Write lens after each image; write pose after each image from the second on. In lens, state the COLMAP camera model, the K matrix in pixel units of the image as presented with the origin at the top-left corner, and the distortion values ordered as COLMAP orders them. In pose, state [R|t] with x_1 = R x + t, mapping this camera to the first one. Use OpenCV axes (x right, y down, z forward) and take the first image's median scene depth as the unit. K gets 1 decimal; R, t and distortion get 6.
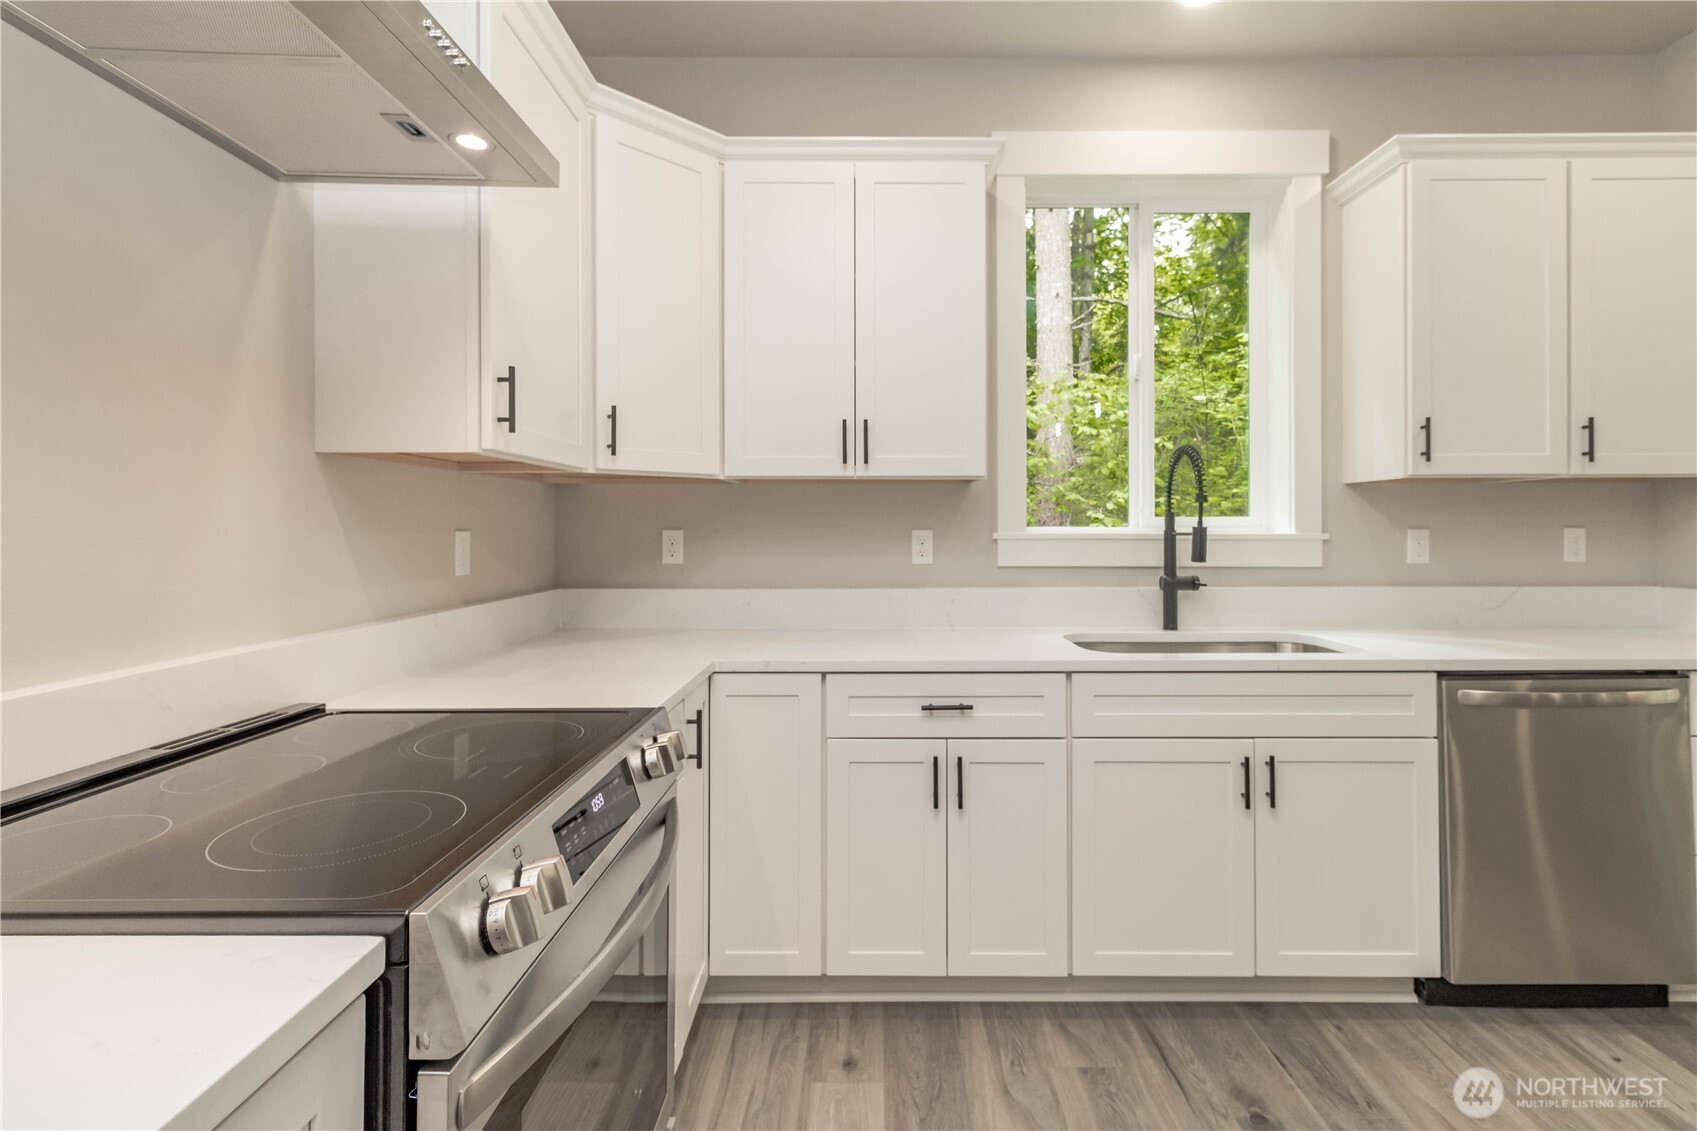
lens RADIAL K [[802.9, 0, 862.8], [0, 802.9, 522.6], [0, 0, 1]] dist [0.002965, 0.000669]
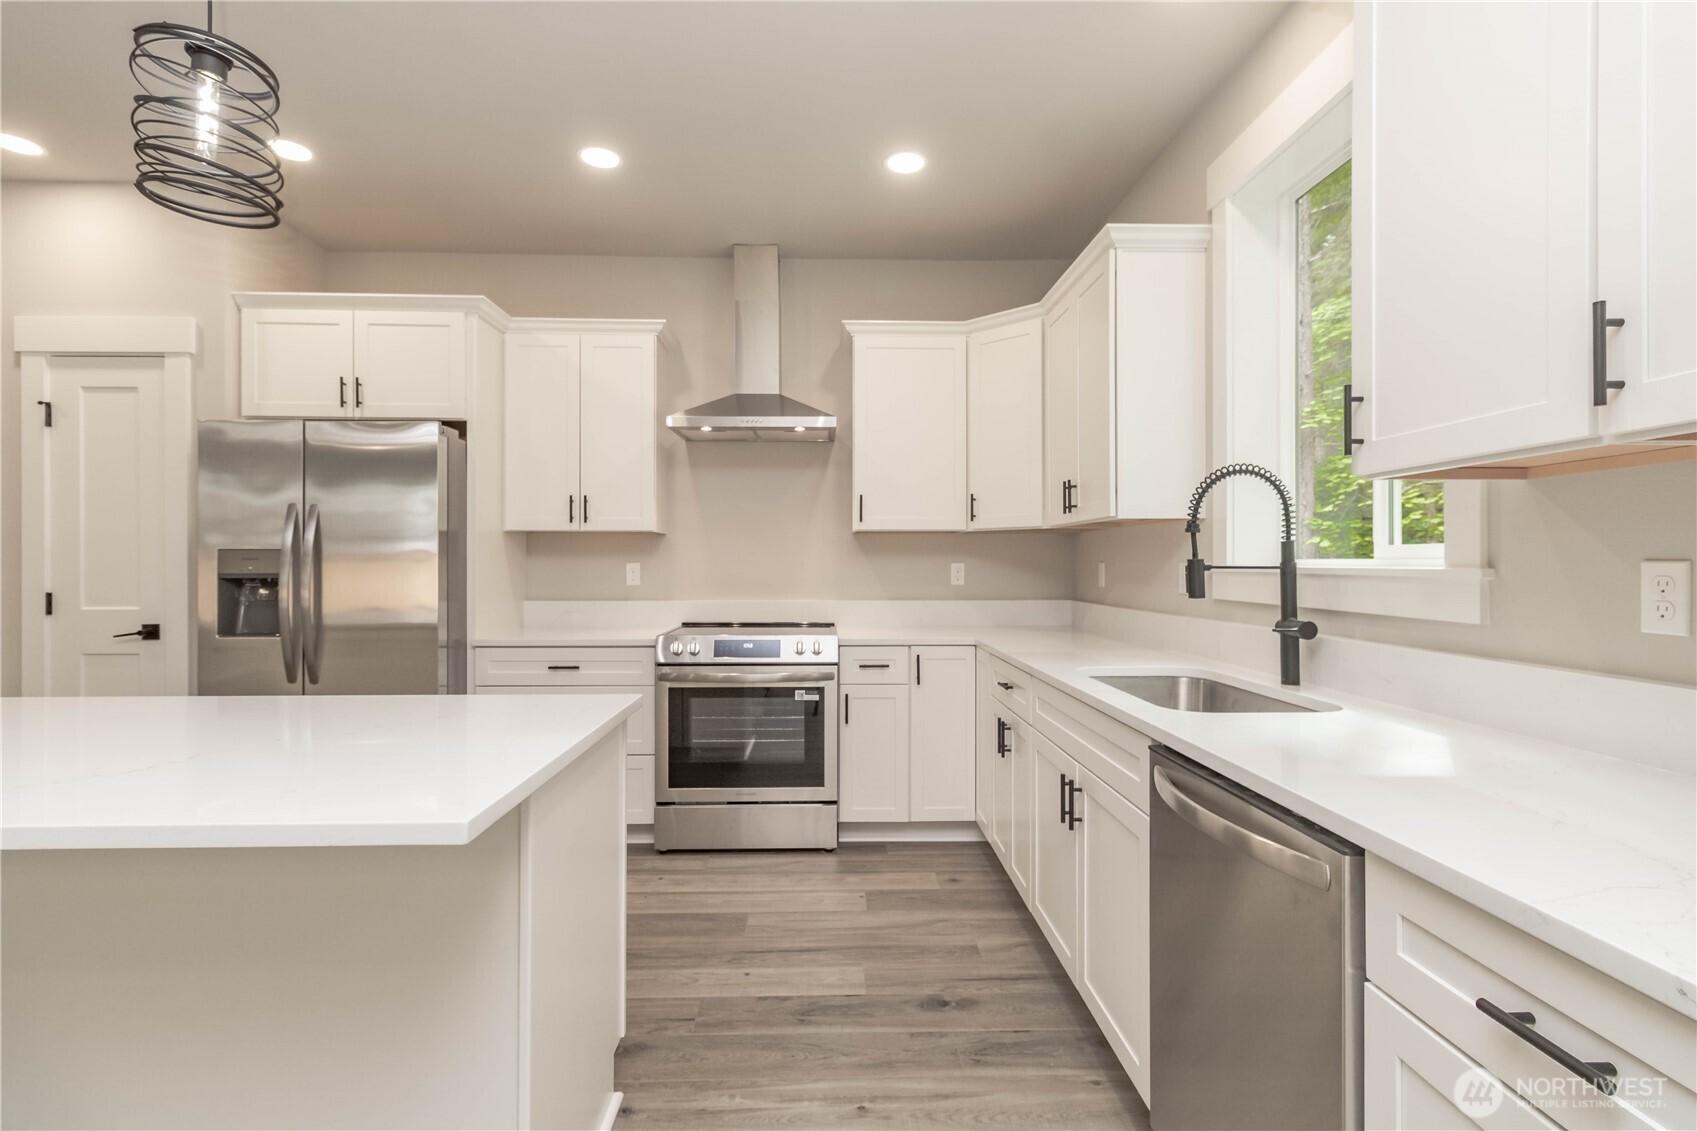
lens RADIAL K [[795.6, 0, 858.5], [0, 795.6, 556.5], [0, 0, 1]] dist [0.003018, 0.000294]
pose [[0.052811, -0.005364, -0.998590, 1.302484], [0.004040, 0.999979, -0.005158, 0.005629], [0.998596, -0.003762, 0.052831, 0.572781]]
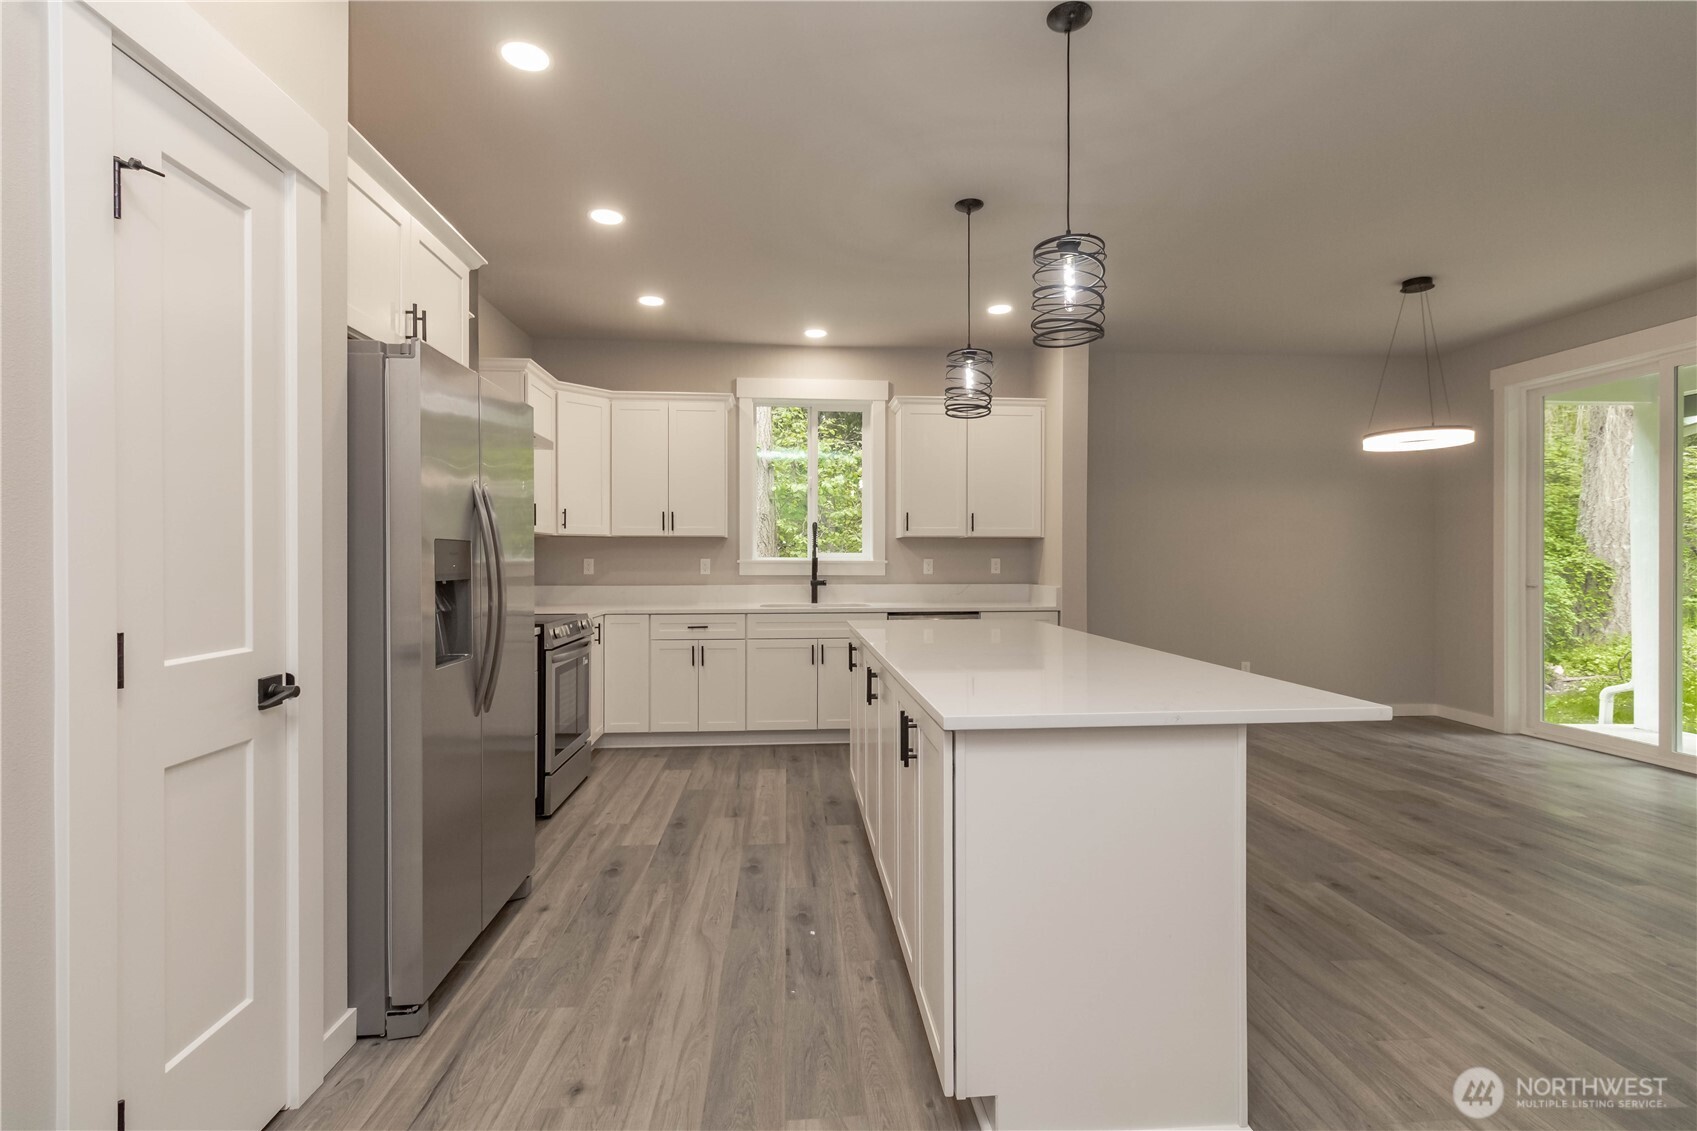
lens RADIAL K [[784.8, 0, 837.1], [0, 784.8, 563.3], [0, 0, 1]] dist [-0.000136, -0.005929]
pose [[0.996989, 0.001604, 0.077524, 0.306426], [-0.002298, 0.999958, 0.008865, 0.001415], [-0.077507, -0.009016, 0.996951, -1.333735]]
